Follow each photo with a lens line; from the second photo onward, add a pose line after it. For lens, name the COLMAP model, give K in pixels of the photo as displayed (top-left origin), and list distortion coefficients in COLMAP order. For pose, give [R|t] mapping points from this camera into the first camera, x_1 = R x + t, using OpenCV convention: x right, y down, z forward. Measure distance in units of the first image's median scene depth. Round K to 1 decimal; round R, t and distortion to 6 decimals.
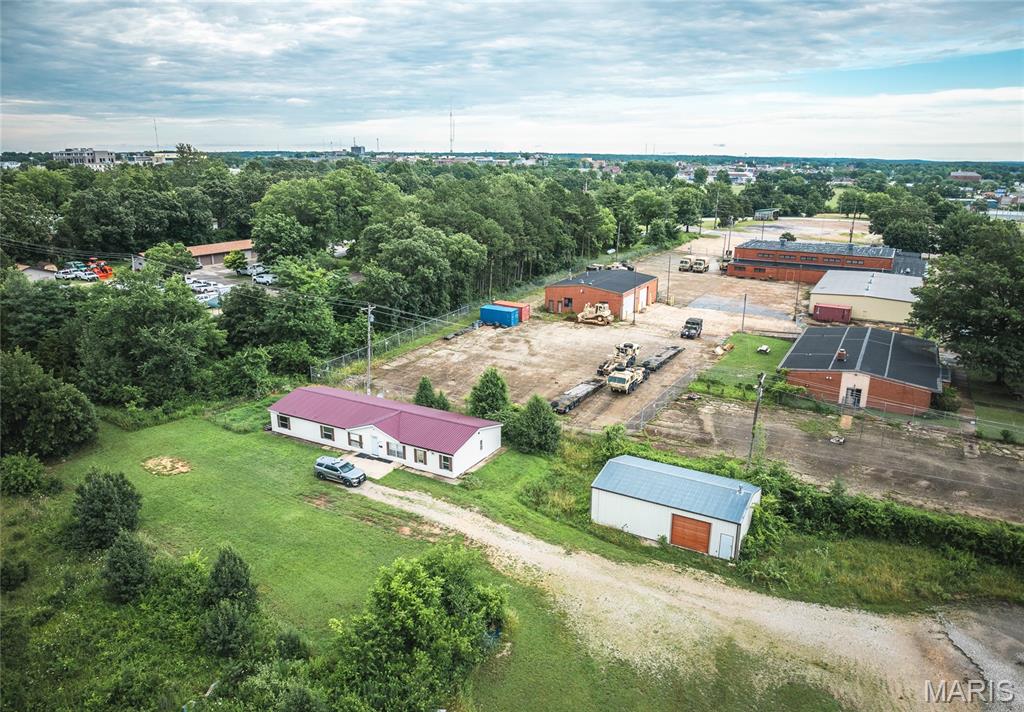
lens RADIAL K [[757.3, 0, 512.0], [0, 757.3, 356.0], [0, 0, 1]] dist [-0.004689, -0.002240]
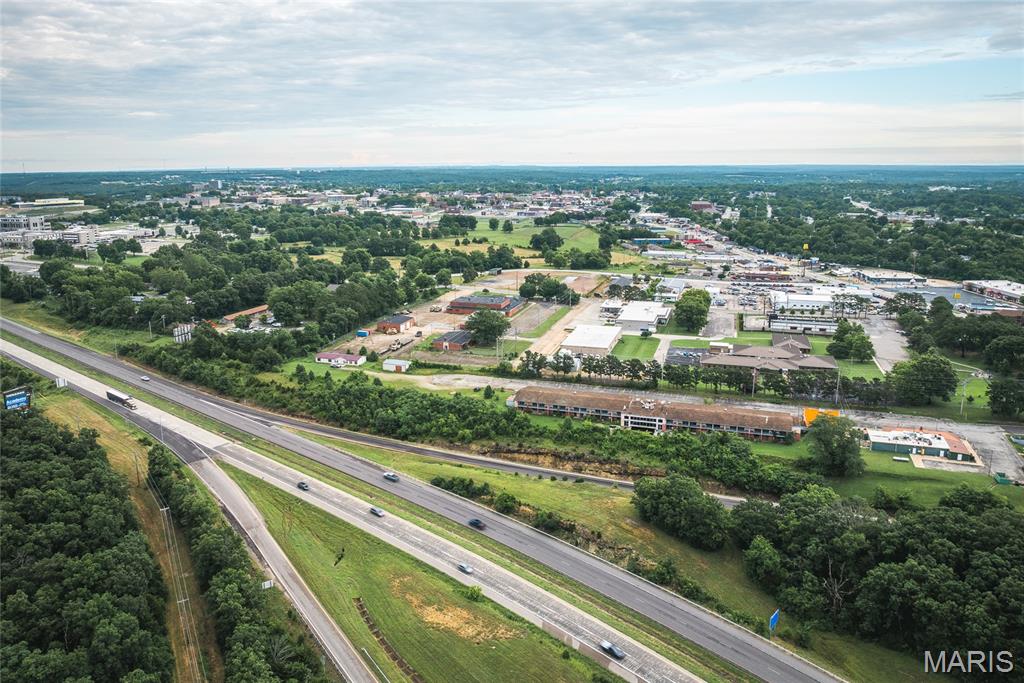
lens RADIAL K [[726.4, 0, 512.1], [0, 726.4, 305.2], [0, 0, 1]] dist [-0.025869, -0.019973]
pose [[0.978689, -0.051796, 0.198711, -0.003076], [0.066506, 0.995461, -0.068081, 0.105817], [-0.194282, 0.079845, 0.977691, -2.831431]]
